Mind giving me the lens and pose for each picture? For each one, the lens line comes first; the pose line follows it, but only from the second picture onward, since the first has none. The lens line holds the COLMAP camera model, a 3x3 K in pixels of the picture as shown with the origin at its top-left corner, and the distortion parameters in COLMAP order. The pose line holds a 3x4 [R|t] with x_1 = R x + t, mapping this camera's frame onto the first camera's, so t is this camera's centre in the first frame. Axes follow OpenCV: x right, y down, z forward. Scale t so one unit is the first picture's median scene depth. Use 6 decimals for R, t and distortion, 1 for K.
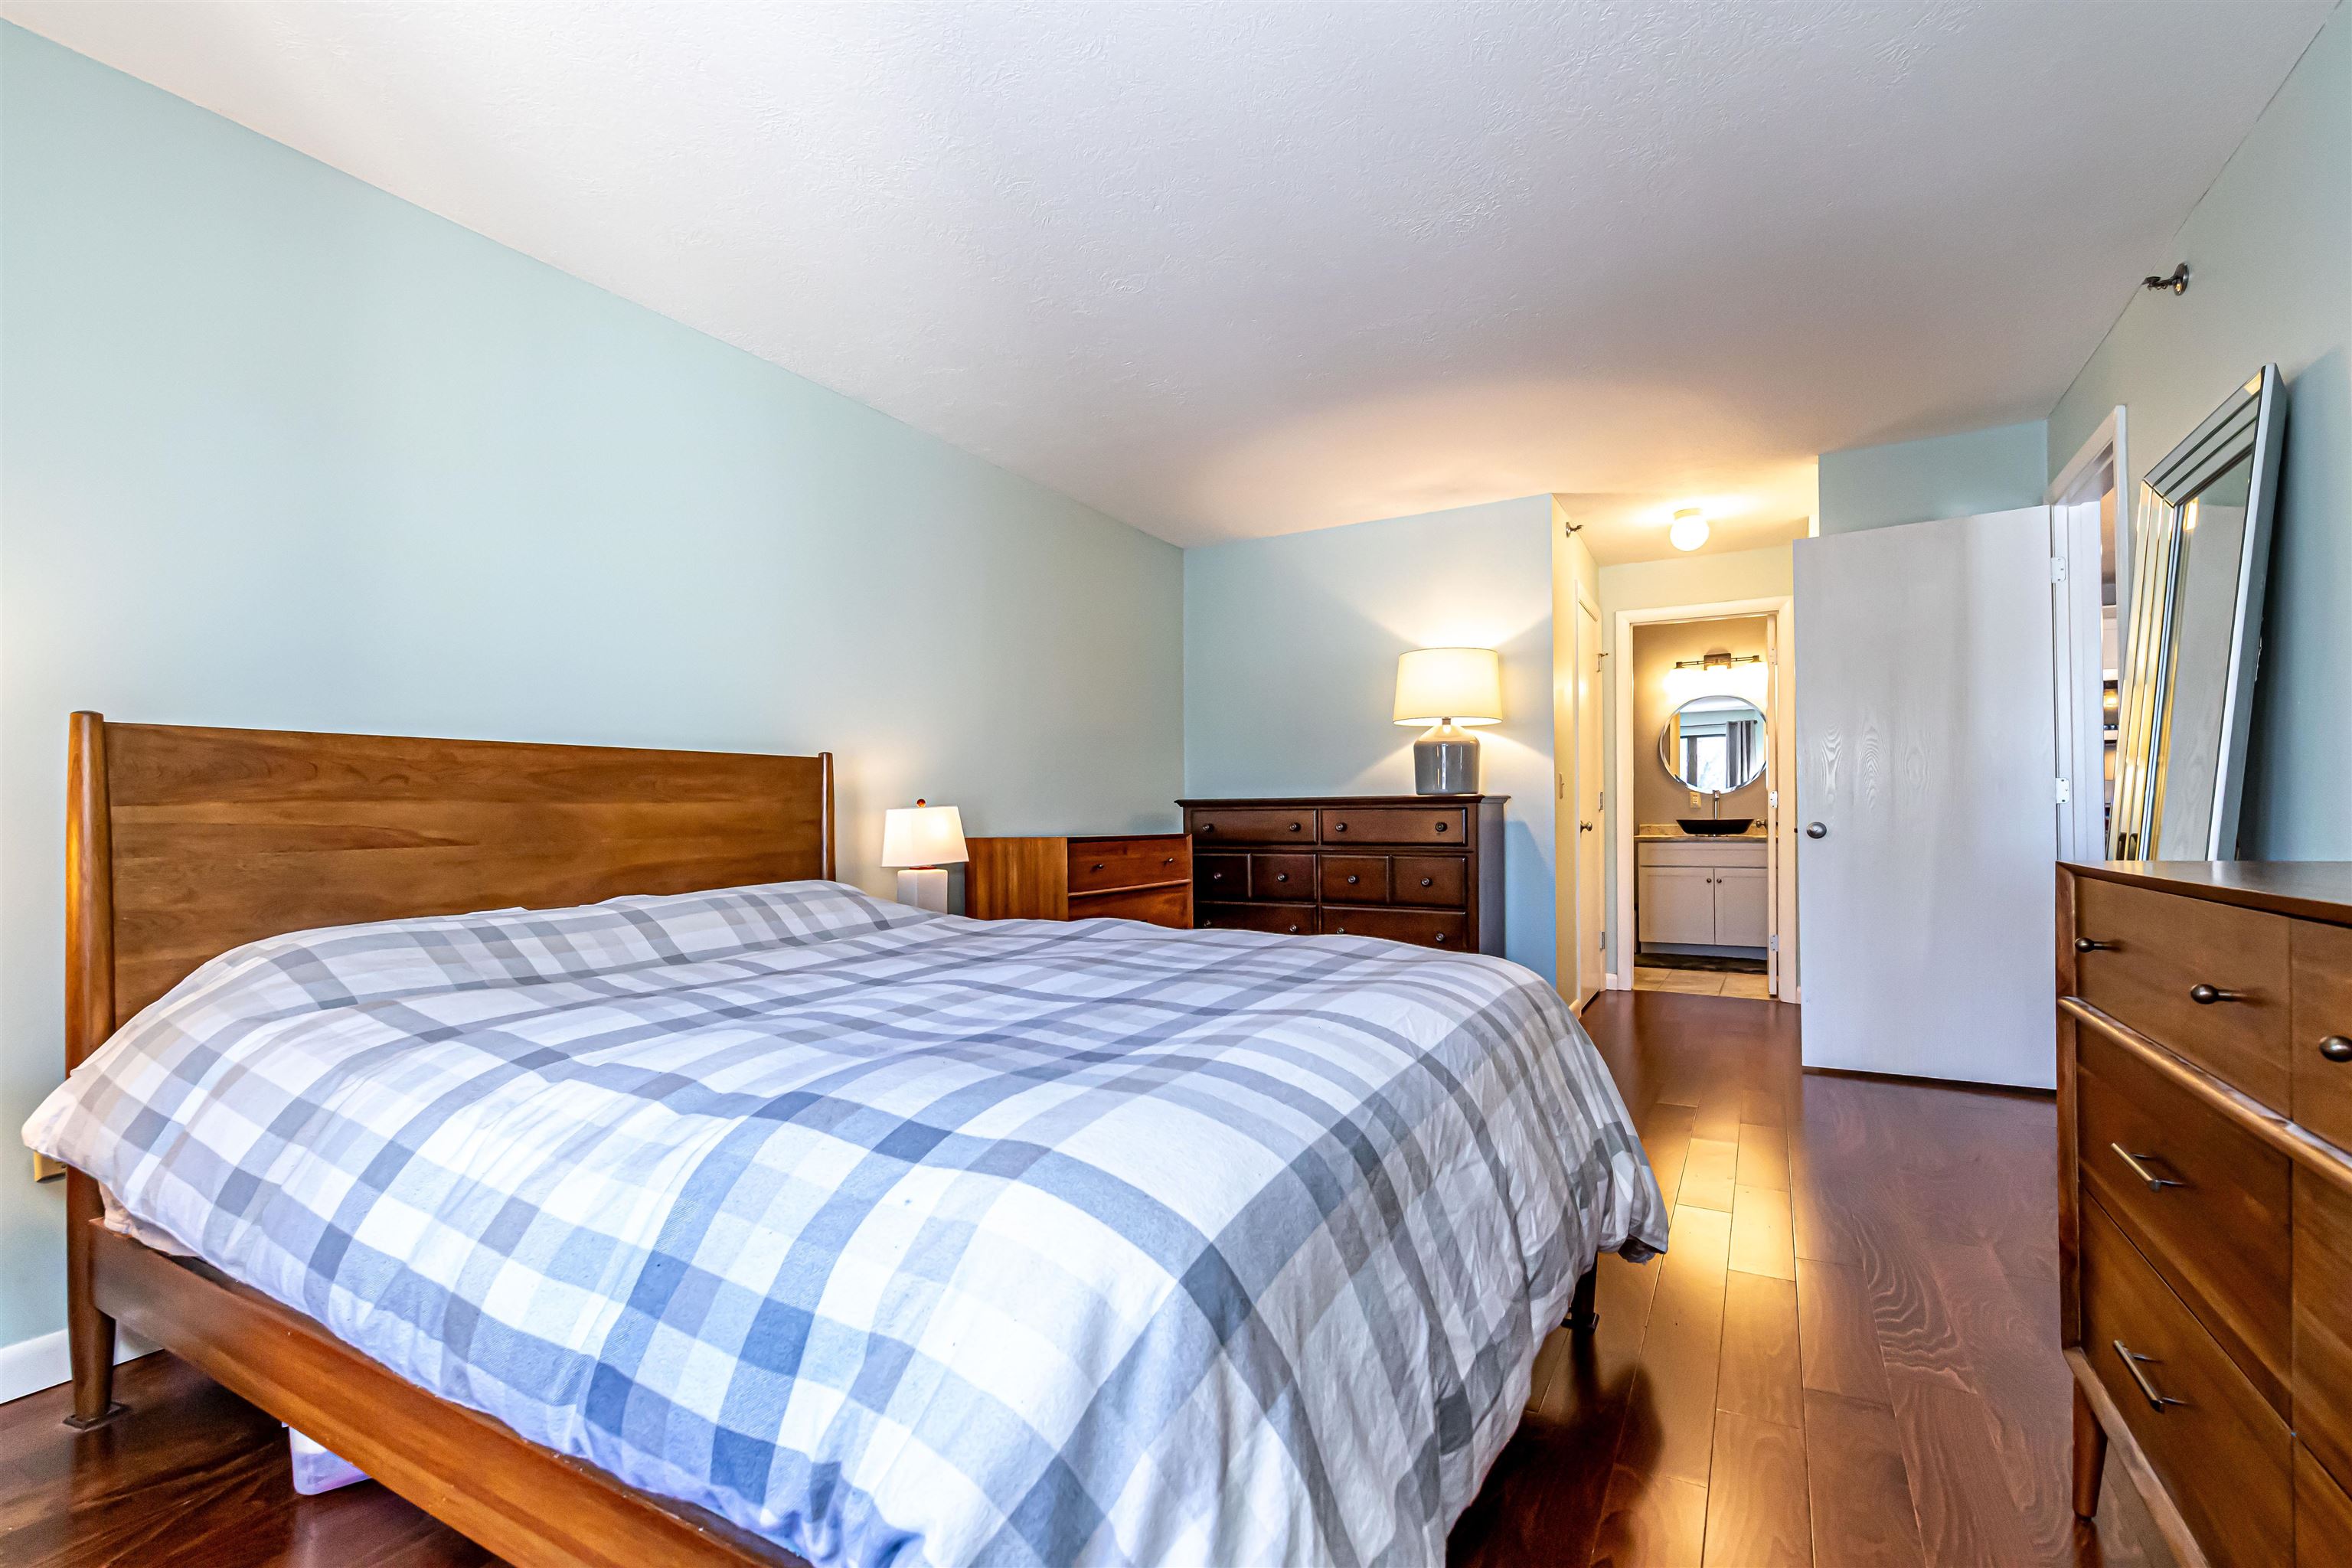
lens RADIAL K [[1053.3, 0, 1176.0], [0, 1053.3, 784.0], [0, 0, 1]] dist [0.000365, -0.001635]
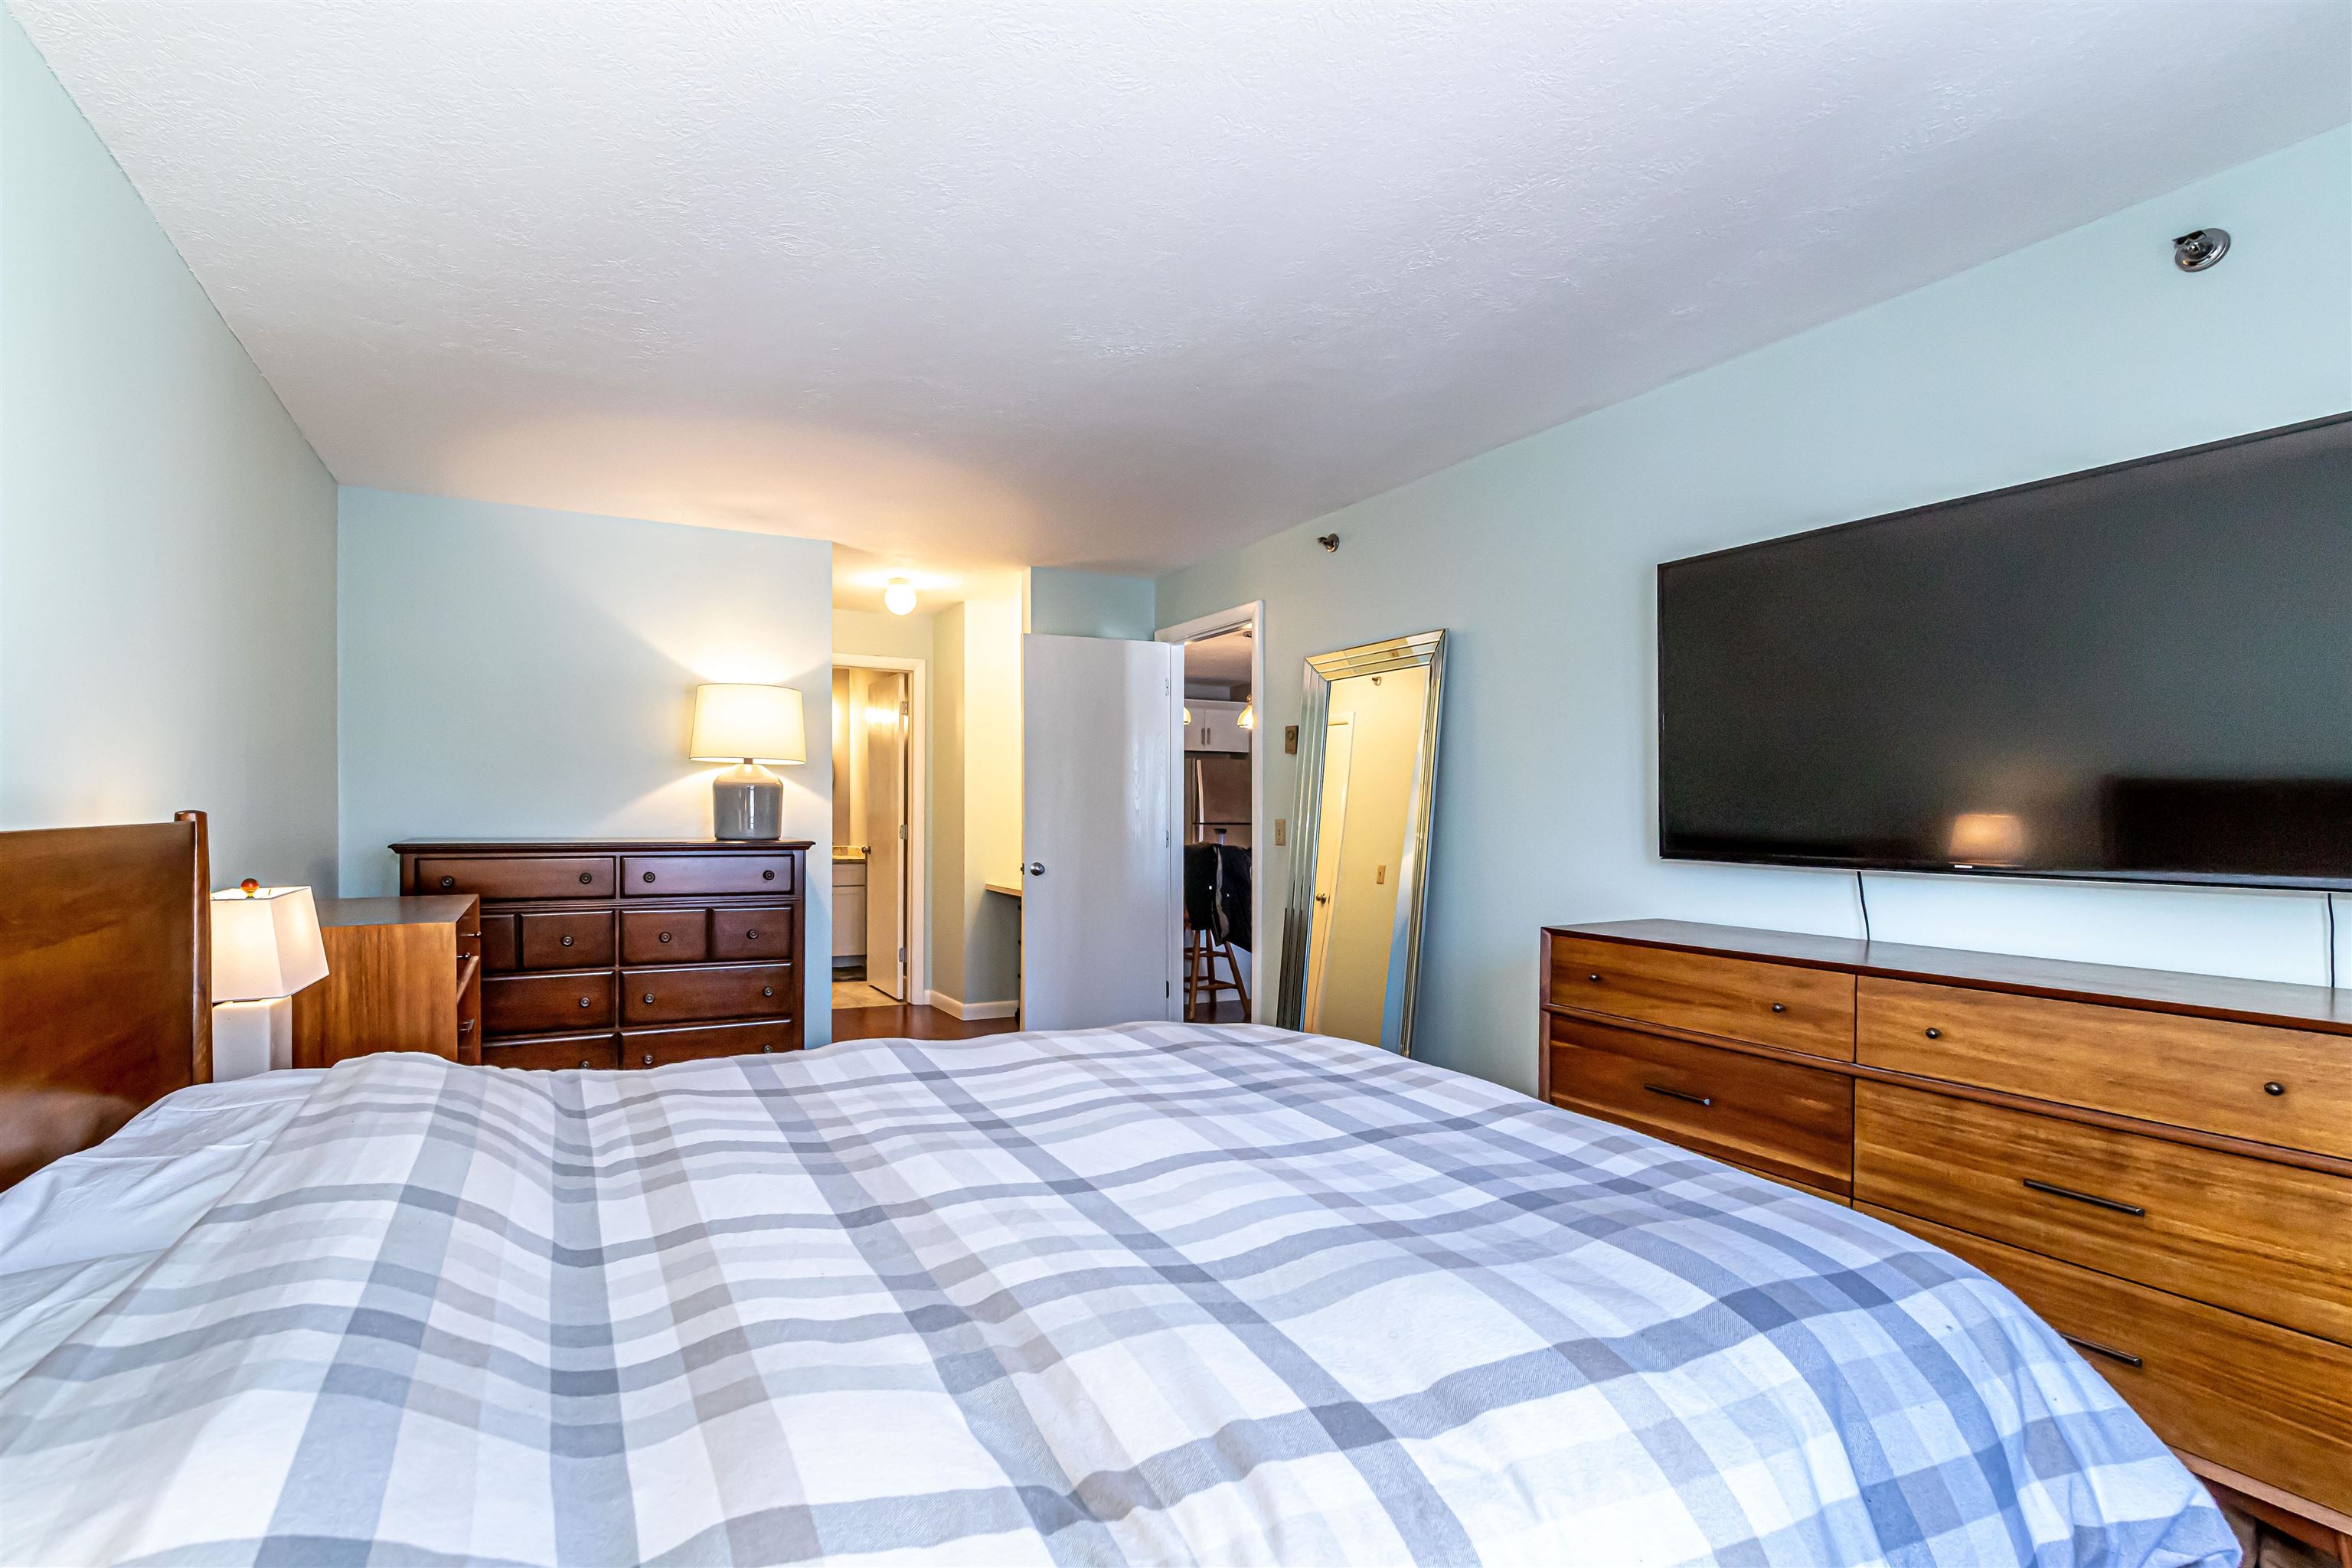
lens RADIAL K [[1010.5, 0, 1175.2], [0, 1010.5, 838.8], [0, 0, 1]] dist [0.017956, -0.000009]
pose [[0.561682, 0.000398, 0.827353, -0.282062], [-0.040727, 0.998801, 0.027168, -0.030258], [-0.826350, -0.048955, 0.561024, 0.171848]]
